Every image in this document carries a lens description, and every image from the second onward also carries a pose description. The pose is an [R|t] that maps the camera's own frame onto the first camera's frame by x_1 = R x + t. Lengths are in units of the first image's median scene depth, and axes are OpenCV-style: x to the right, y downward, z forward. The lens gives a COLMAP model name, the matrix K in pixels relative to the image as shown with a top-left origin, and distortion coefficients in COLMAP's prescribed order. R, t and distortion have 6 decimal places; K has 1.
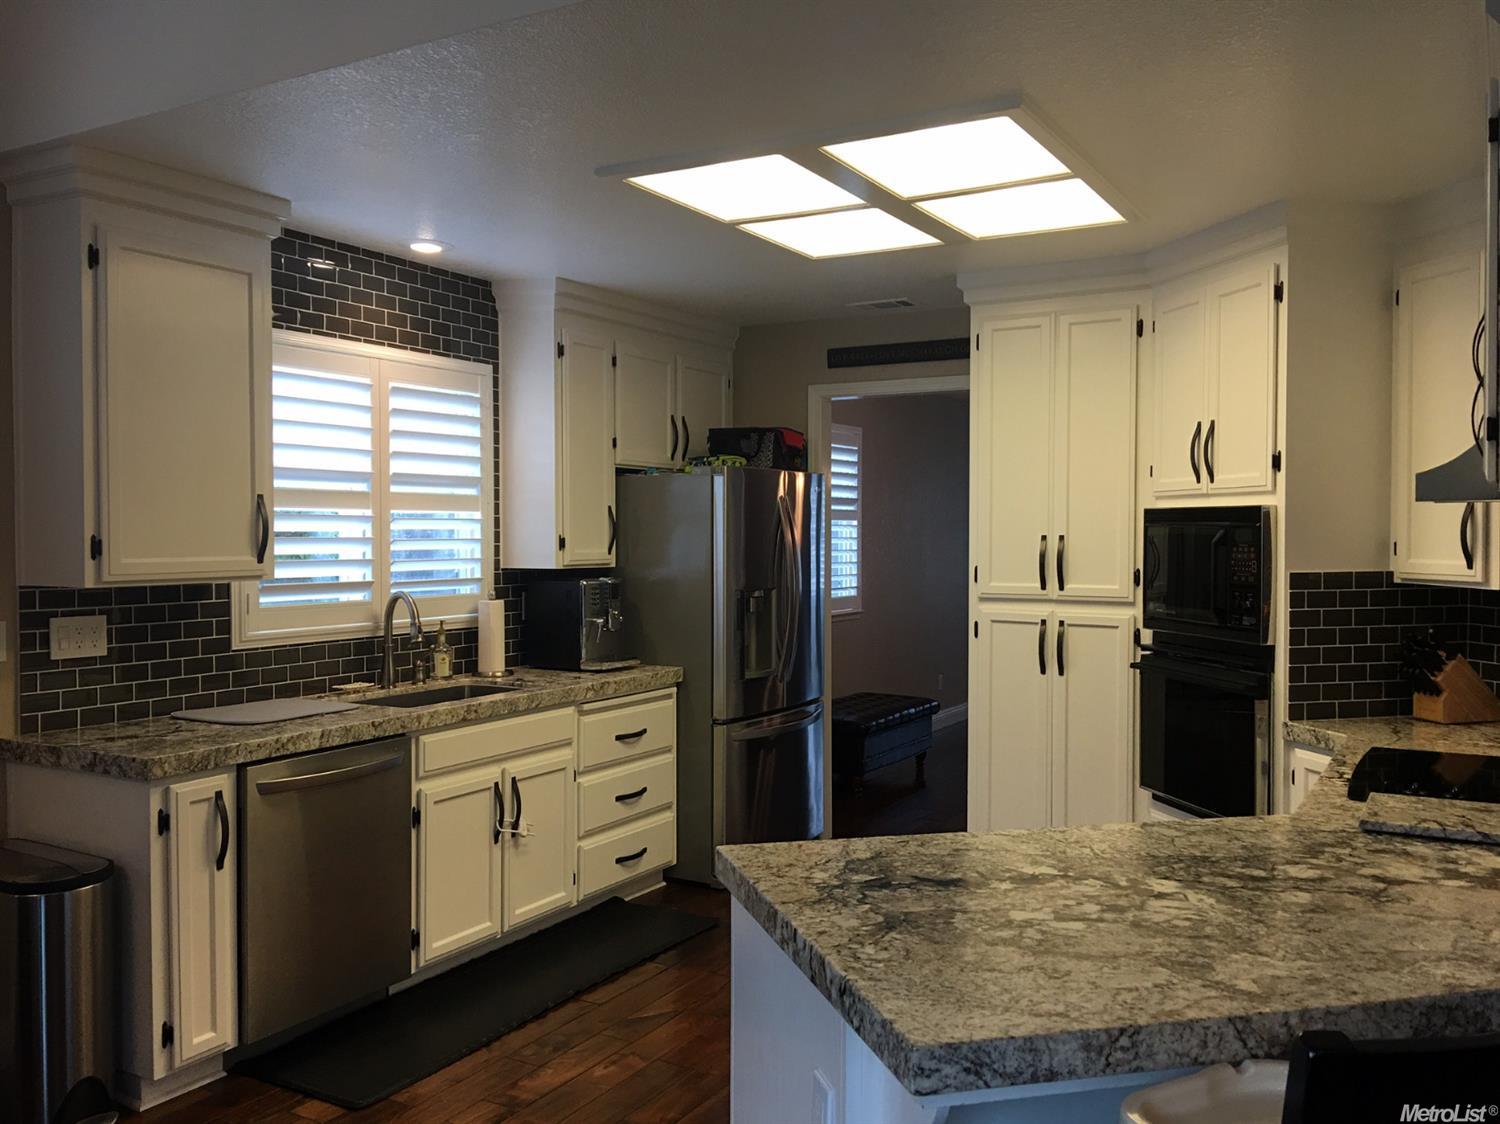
lens RADIAL K [[1277.5, 0, 750.0], [0, 1277.5, 567.4], [0, 0, 1]] dist [0.069996, -0.104326]
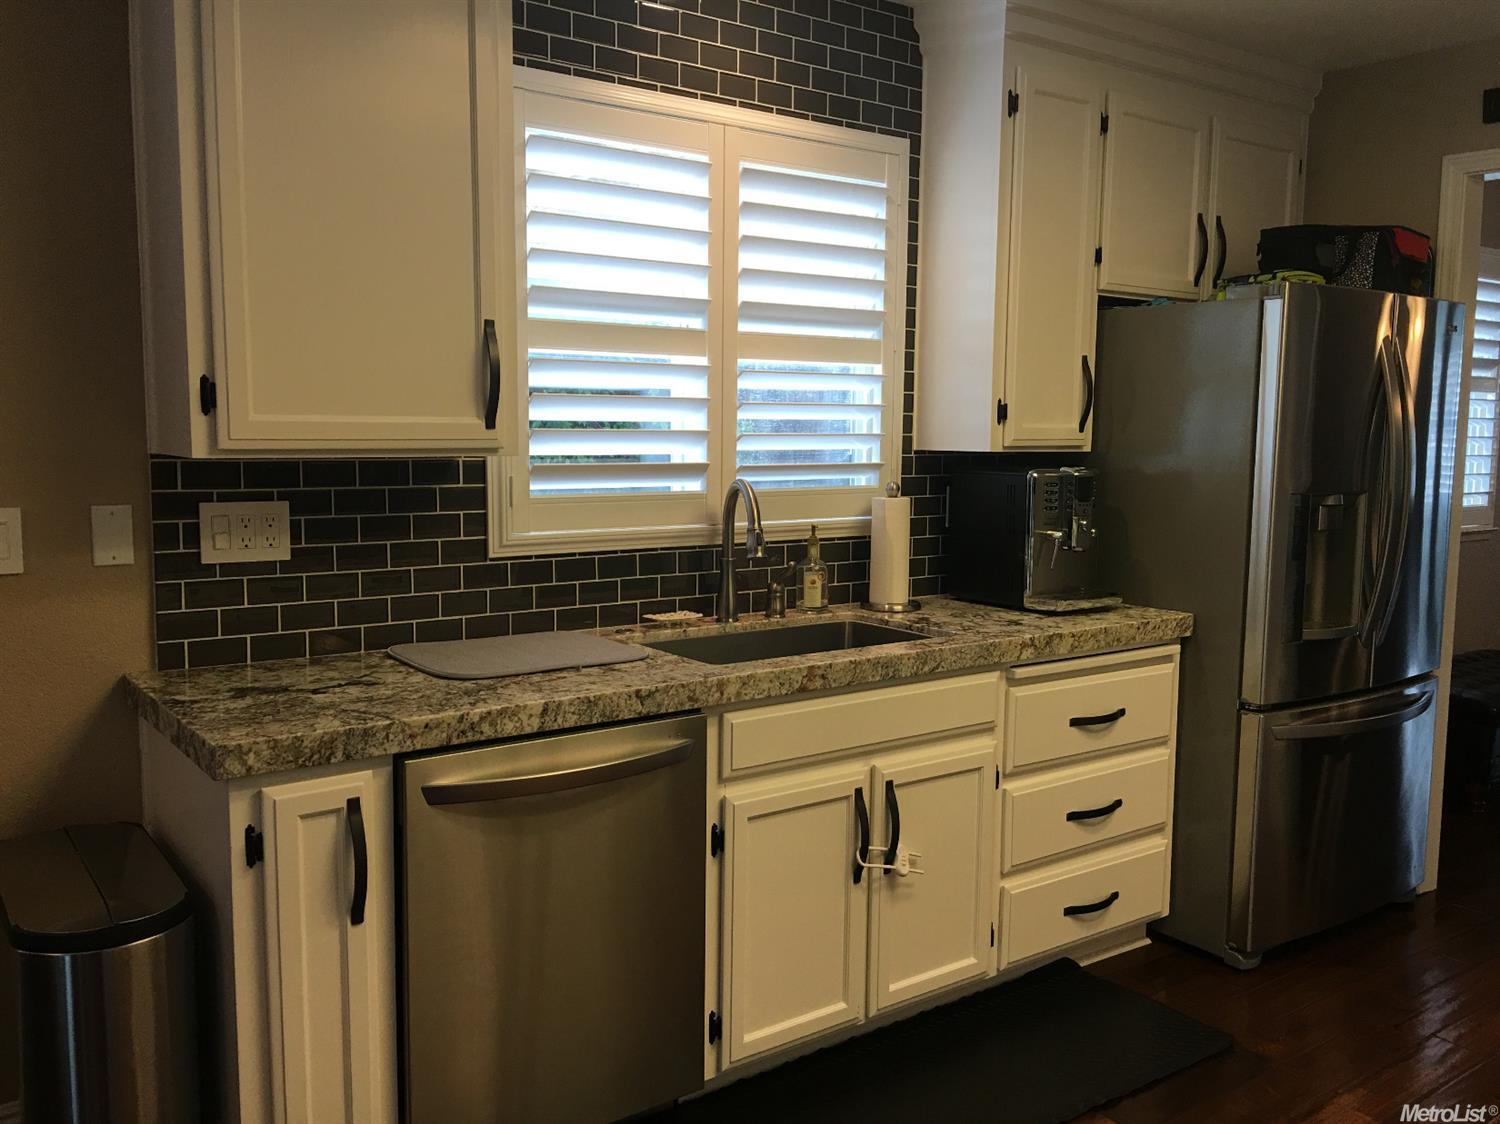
lens RADIAL K [[1277.5, 0, 740.5], [0, 1277.5, 556.5], [0, 0, 1]] dist [0.069996, -0.104326]
pose [[0.915514, 0.052516, -0.398844, -0.006167], [-0.022152, 0.996519, 0.080363, 0.004903], [0.401676, -0.064739, 0.913491, 0.375676]]
